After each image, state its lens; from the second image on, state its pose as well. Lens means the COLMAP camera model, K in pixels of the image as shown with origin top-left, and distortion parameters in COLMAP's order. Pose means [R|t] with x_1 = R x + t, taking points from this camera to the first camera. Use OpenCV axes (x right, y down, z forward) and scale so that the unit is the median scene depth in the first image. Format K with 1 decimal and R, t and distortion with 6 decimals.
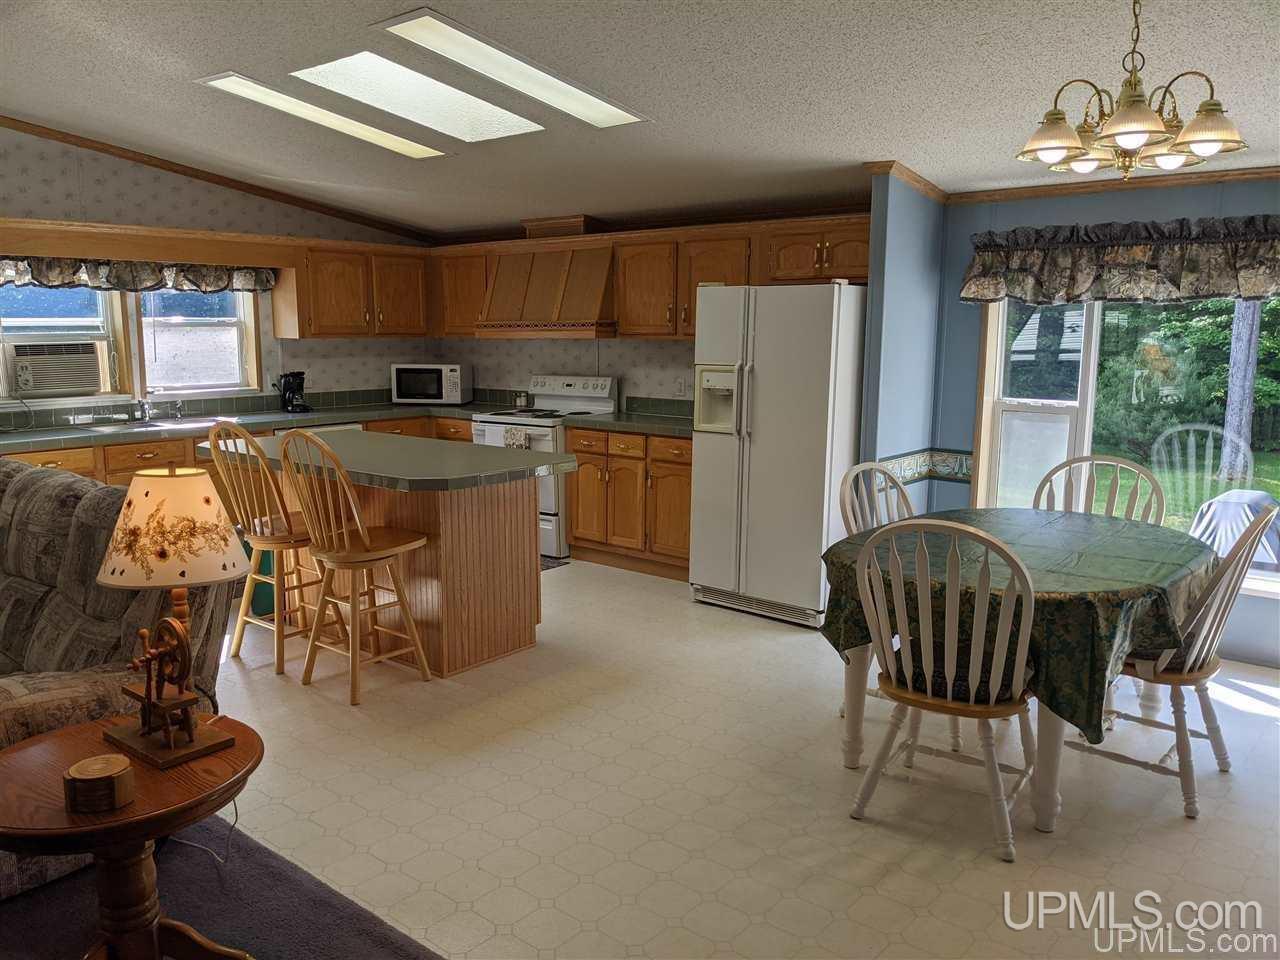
lens RADIAL K [[1001.4, 0, 640.0], [0, 1001.4, 480.0], [0, 0, 1]] dist [0.071885, -0.133205]
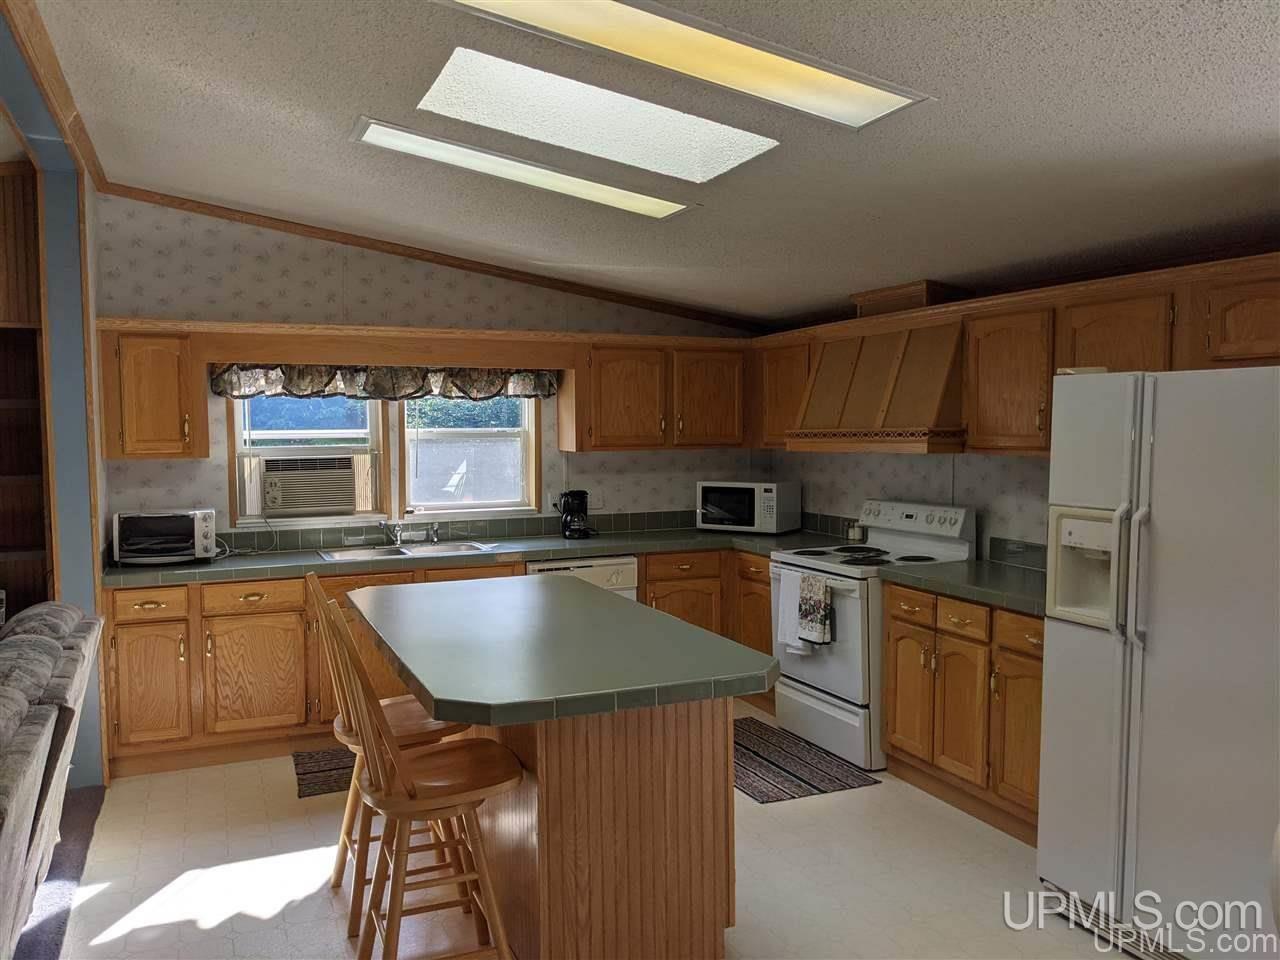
lens RADIAL K [[1001.4, 0, 640.0], [0, 1001.4, 480.0], [0, 0, 1]] dist [0.071885, -0.133205]
pose [[0.888112, 0.019680, -0.459206, 0.096141], [-0.063254, 0.994810, -0.079700, -0.056582], [0.455254, 0.099829, 0.884747, 0.305837]]
